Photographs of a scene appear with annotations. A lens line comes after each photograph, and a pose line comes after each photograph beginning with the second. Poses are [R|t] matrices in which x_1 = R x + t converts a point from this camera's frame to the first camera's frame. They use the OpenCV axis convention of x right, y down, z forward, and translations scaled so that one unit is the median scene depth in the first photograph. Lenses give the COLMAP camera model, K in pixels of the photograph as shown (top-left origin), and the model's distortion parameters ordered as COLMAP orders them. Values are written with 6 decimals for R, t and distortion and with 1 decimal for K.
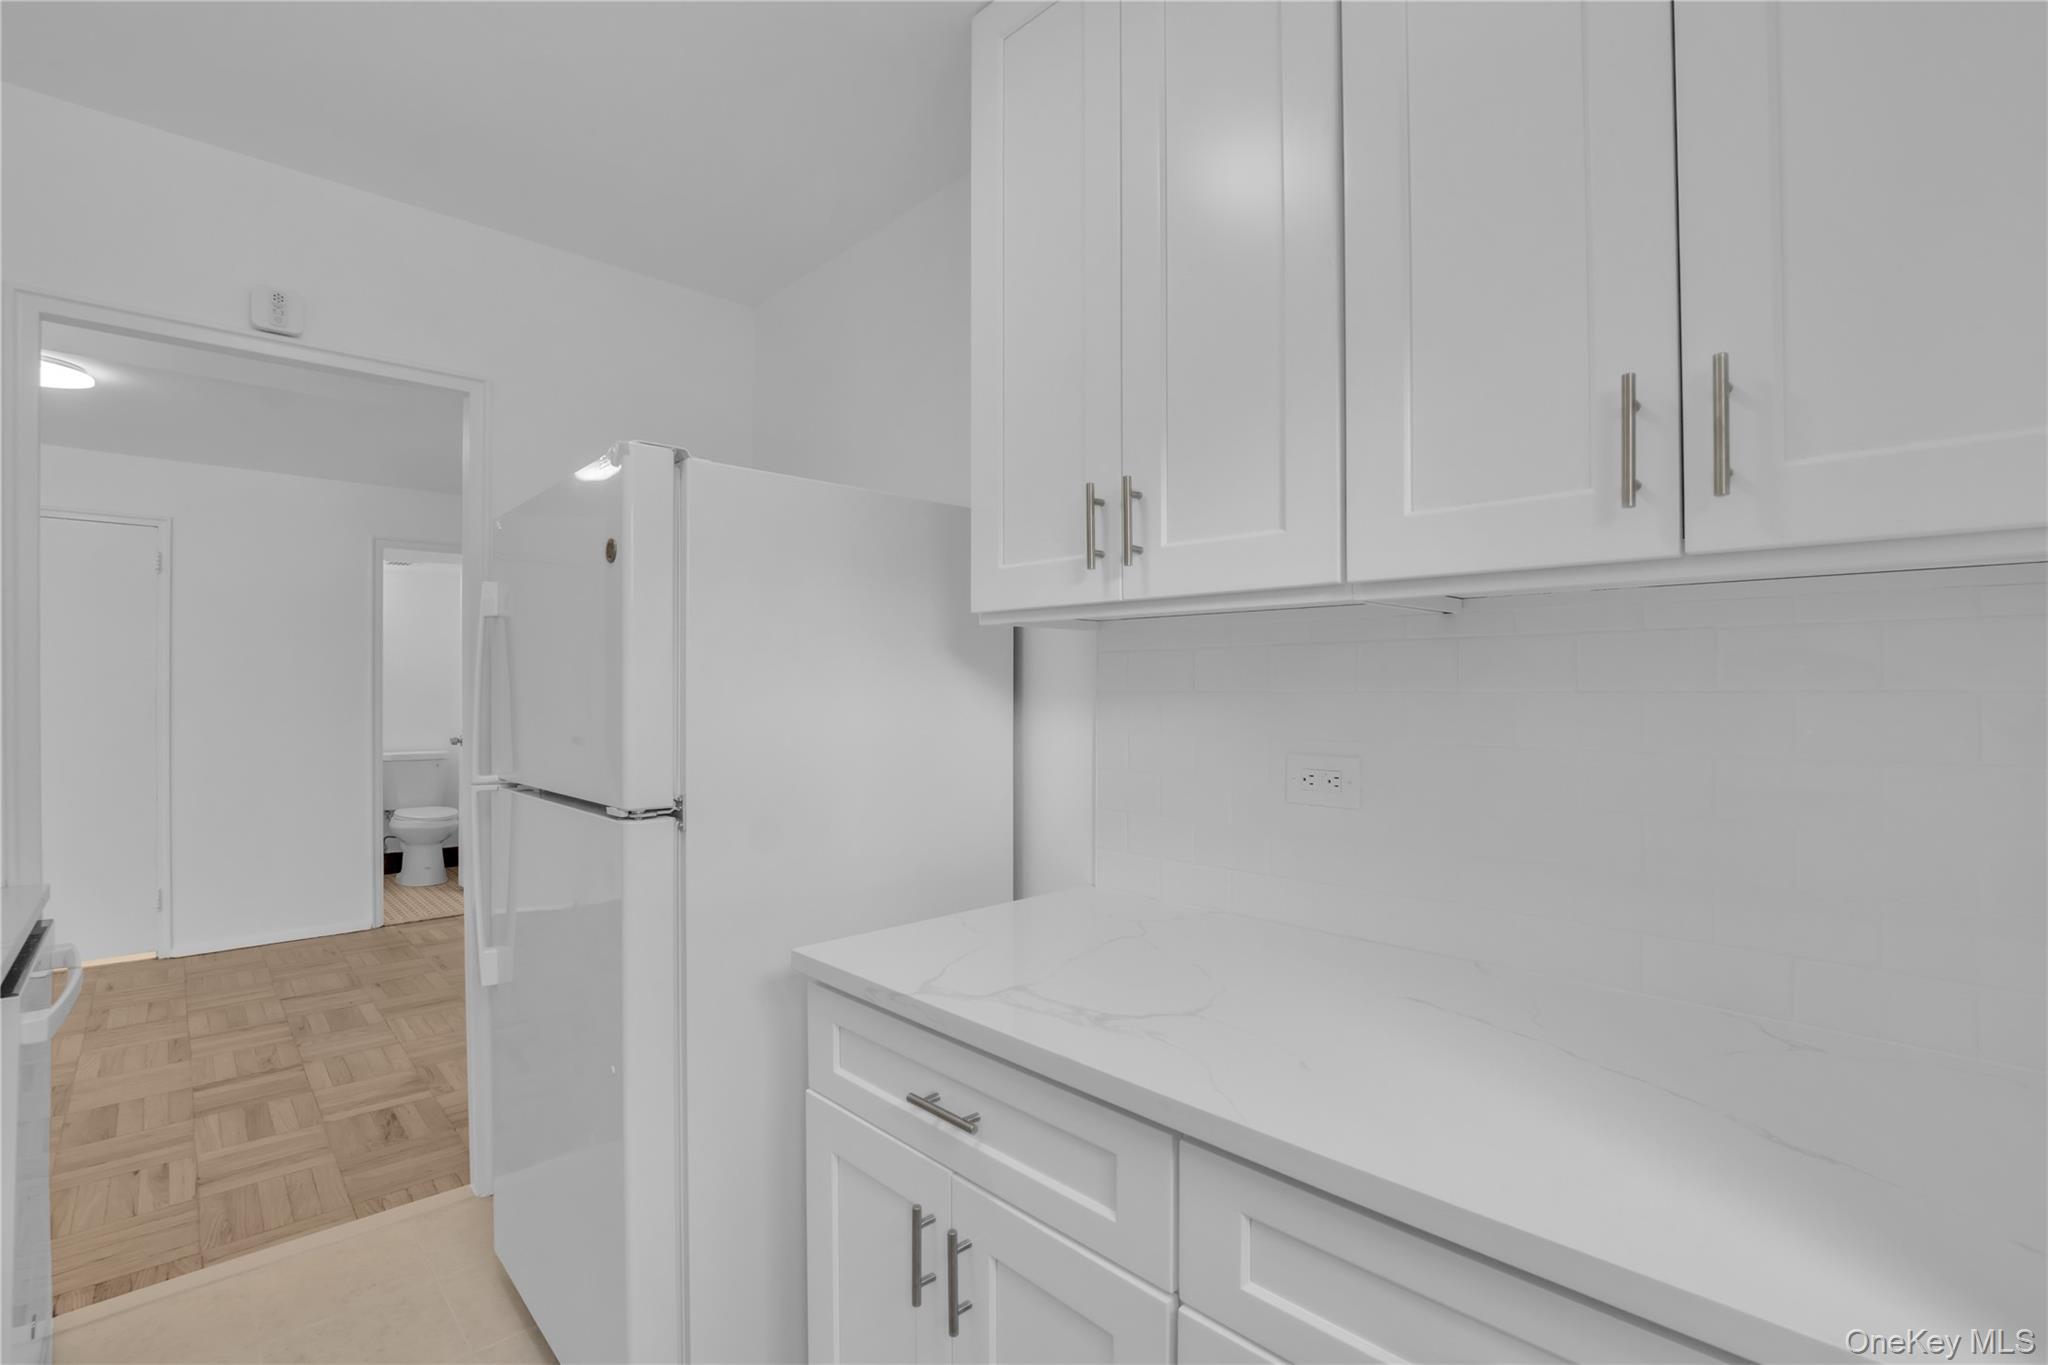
lens RADIAL K [[918.5, 0, 1026.5], [0, 918.5, 693.7], [0, 0, 1]] dist [-0.045658, 0.011535]
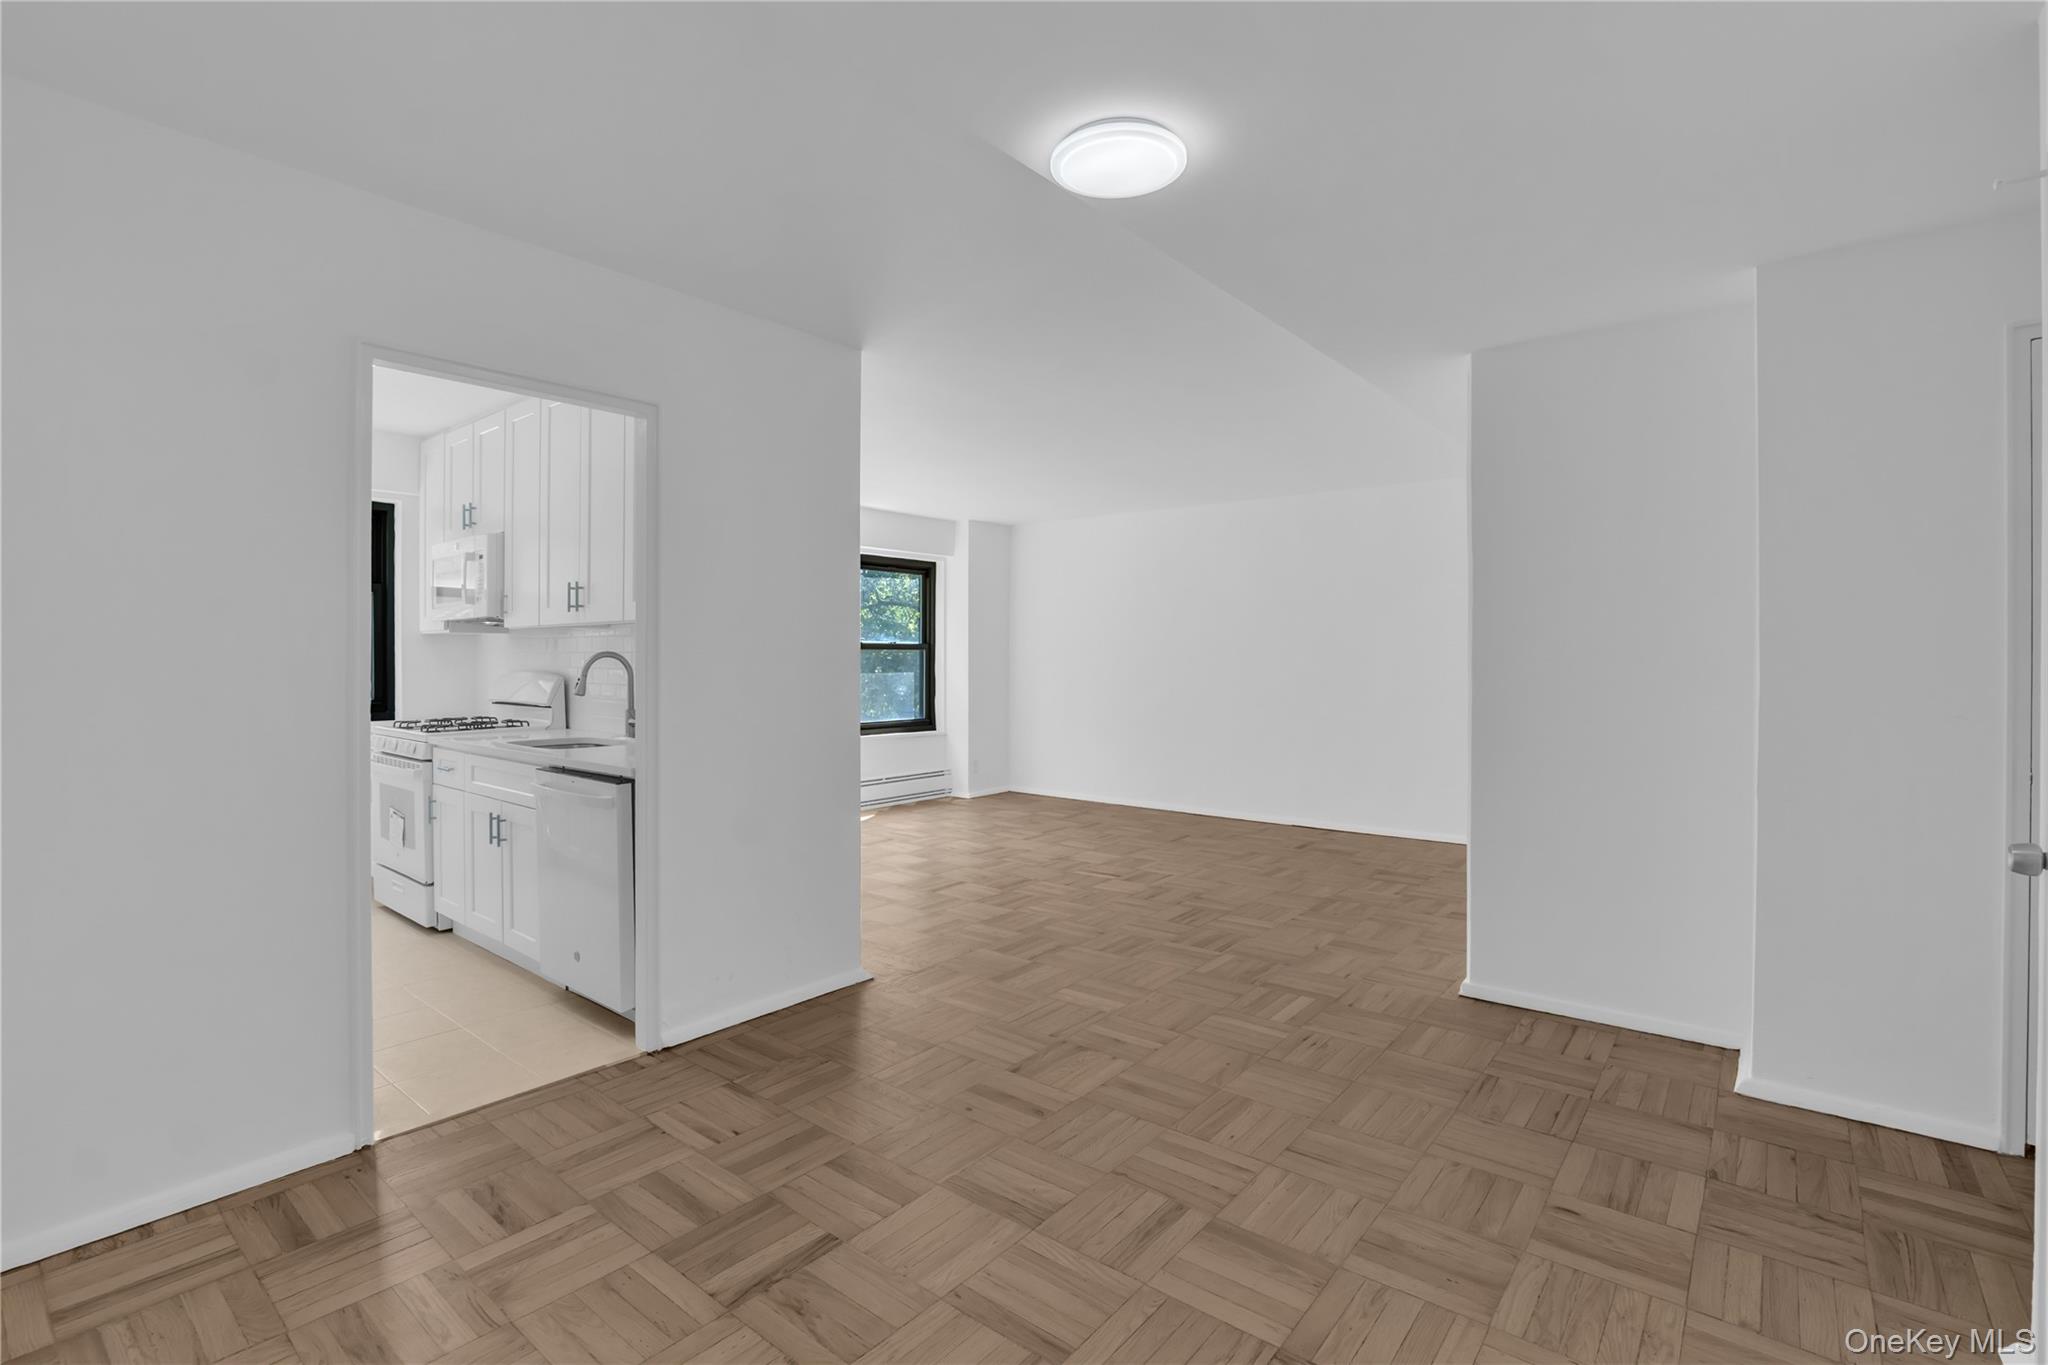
lens RADIAL K [[946.8, 0, 1022.5], [0, 946.8, 655.8], [0, 0, 1]] dist [-0.023064, 0.001615]
pose [[-0.994000, 0.000872, -0.109372, -1.086396], [0.000403, 0.999991, 0.004310, 0.000226], [0.109375, 0.004240, -0.993992, 1.868255]]
